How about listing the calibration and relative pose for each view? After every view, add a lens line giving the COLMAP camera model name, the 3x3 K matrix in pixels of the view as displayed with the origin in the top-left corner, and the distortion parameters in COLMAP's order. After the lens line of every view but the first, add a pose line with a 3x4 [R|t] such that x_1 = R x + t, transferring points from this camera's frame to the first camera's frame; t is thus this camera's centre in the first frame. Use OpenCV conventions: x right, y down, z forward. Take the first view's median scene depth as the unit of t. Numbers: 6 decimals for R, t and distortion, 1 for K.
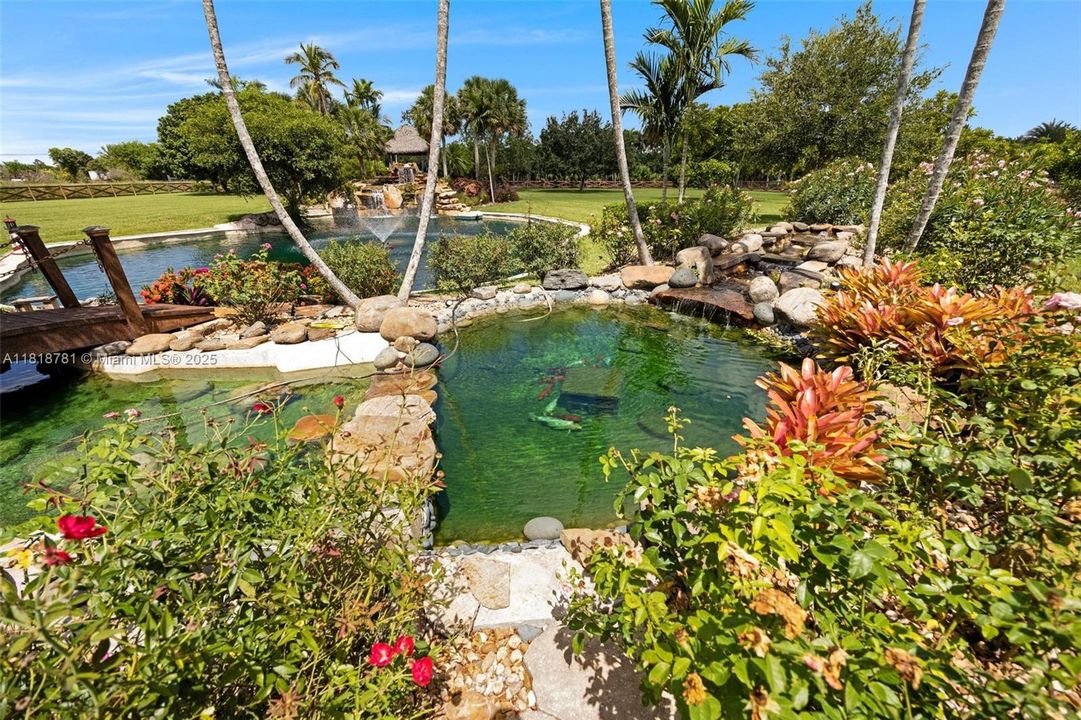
lens RADIAL K [[417.8, 0, 543.4], [0, 417.8, 359.2], [0, 0, 1]] dist [-0.000856, -0.000915]
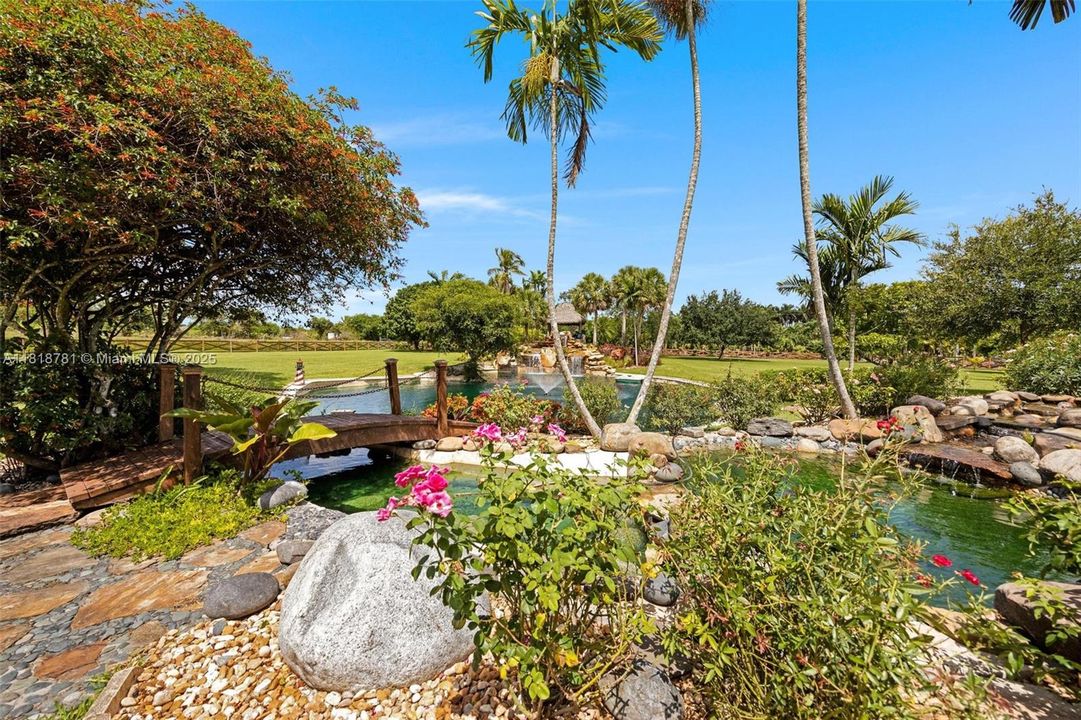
lens RADIAL K [[417.8, 0, 550.8], [0, 417.8, 367.2], [0, 0, 1]] dist [-0.000856, -0.000915]
pose [[0.959098, 0.040175, -0.280209, -0.043495], [-0.135800, 0.933835, -0.330924, 0.021802], [0.248374, 0.355441, 0.901095, -0.034949]]
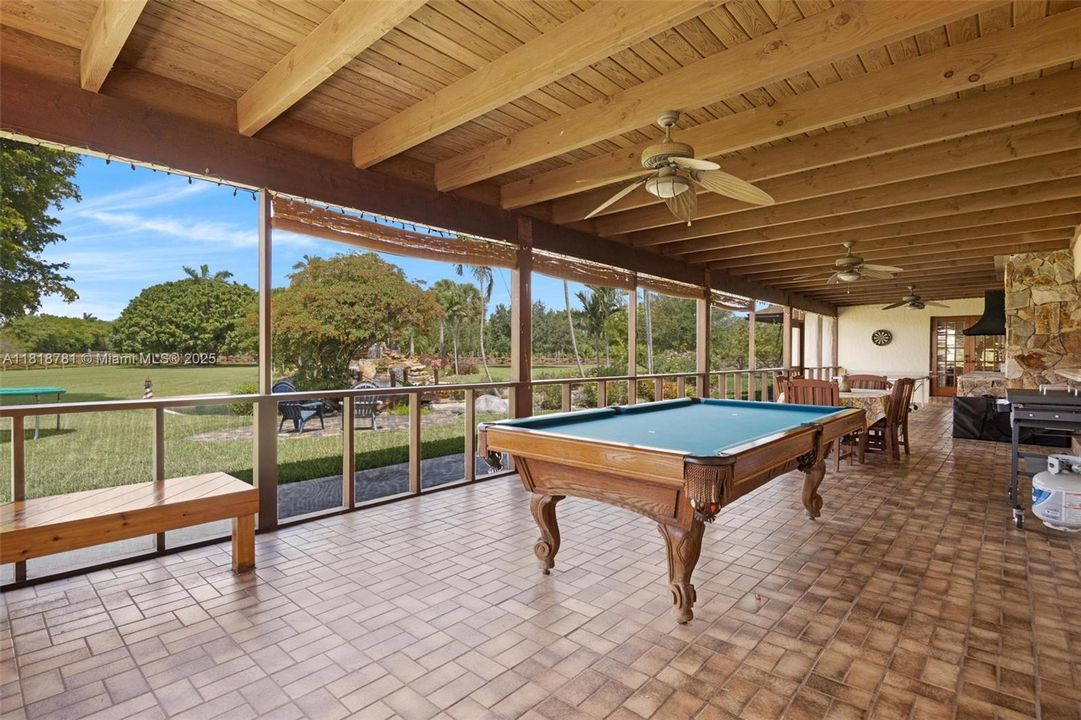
lens RADIAL K [[529.0, 0, 544.9], [0, 529.0, 360.0], [0, 0, 1]] dist [-0.013855, 0.001851]
pose [[0.990376, 0.006589, 0.138243, -0.119287], [0.047623, 0.921644, -0.385102, 0.219473], [-0.129949, 0.387980, 0.912461, -0.515292]]
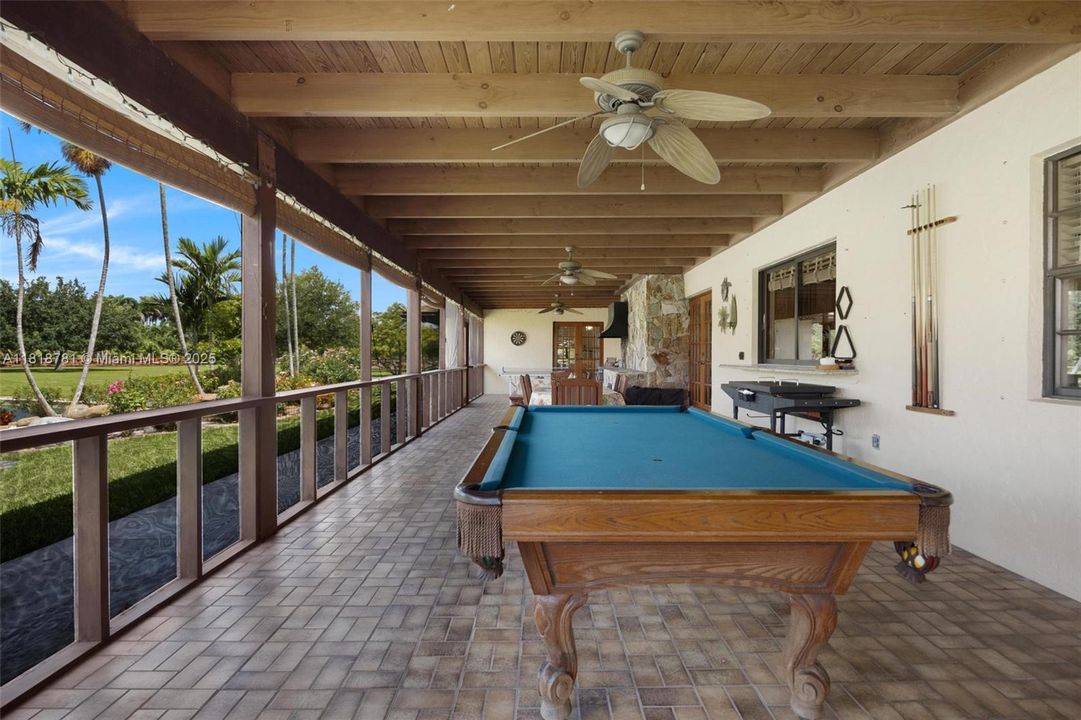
lens RADIAL K [[529.0, 0, 548.8], [0, 529.0, 361.4], [0, 0, 1]] dist [-0.013855, 0.001851]
pose [[0.637592, -0.003555, 0.770366, -0.161187], [0.300976, 0.921663, -0.244849, 0.187053], [-0.709148, 0.387976, 0.588714, -0.439928]]
